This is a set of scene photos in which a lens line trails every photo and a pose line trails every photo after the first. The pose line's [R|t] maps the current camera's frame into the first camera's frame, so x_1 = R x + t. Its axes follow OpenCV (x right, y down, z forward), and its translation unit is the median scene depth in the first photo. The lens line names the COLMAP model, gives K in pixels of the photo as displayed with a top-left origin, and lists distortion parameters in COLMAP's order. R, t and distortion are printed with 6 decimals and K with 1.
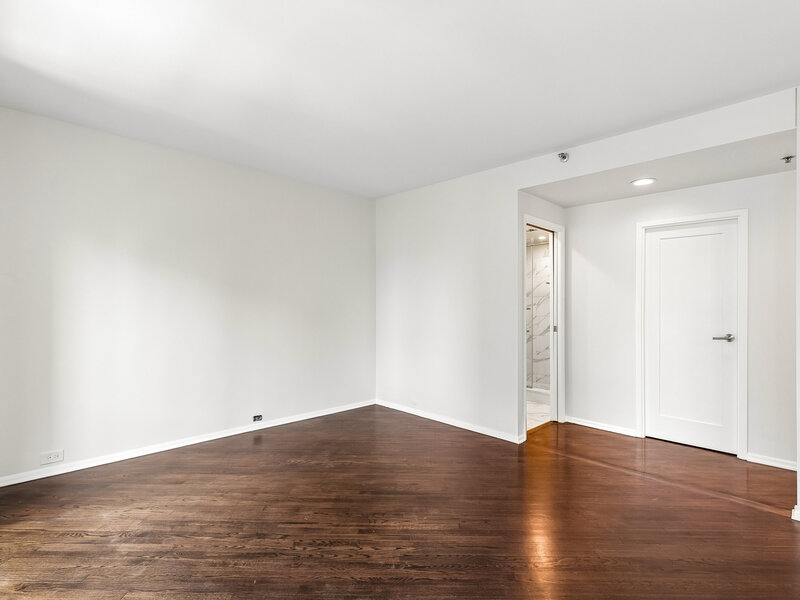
lens RADIAL K [[432.4, 0, 400.4], [0, 432.4, 304.9], [0, 0, 1]] dist [0.001331, 0.000153]
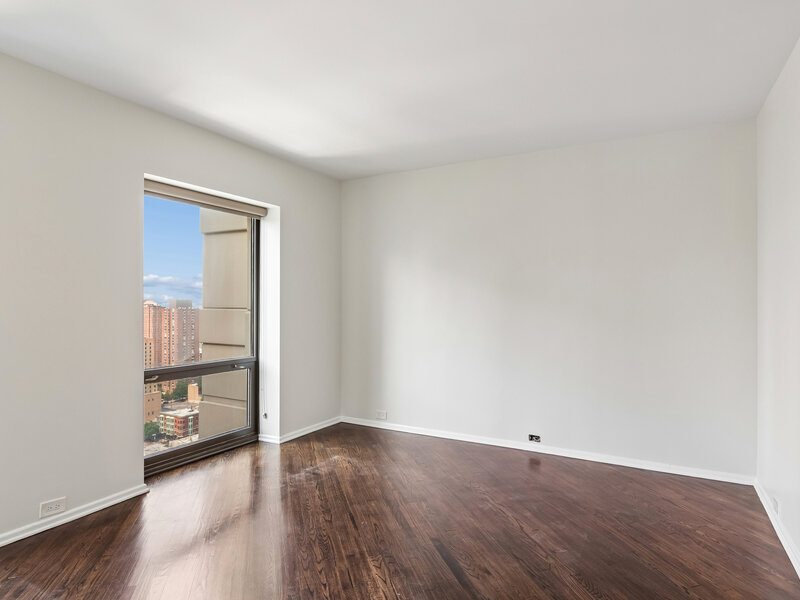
lens RADIAL K [[480.4, 0, 400.0], [0, 480.4, 300.0], [0, 0, 1]] dist [-0.003715, -0.000812]
pose [[0.247130, -0.003191, -0.968977, 0.736798], [-0.002488, 0.999989, -0.003928, -0.020020], [0.968979, 0.003382, 0.247120, 0.661033]]
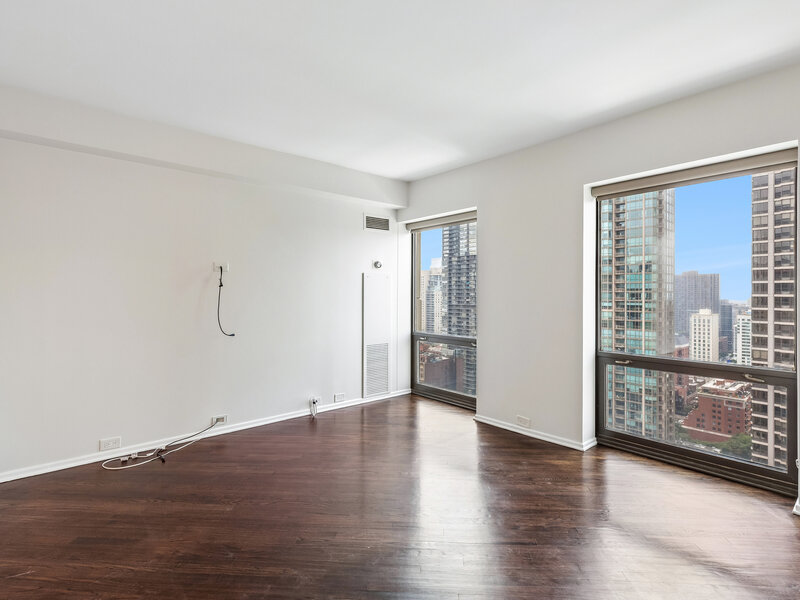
lens RADIAL K [[390.4, 0, 400.0], [0, 390.4, 300.0], [0, 0, 1]] dist [-0.002868, -0.000567]
pose [[-0.994425, -0.005267, 0.105313, -0.088359], [-0.003982, 0.999915, 0.012412, -0.007068], [-0.105369, 0.011924, -0.994362, 1.486541]]
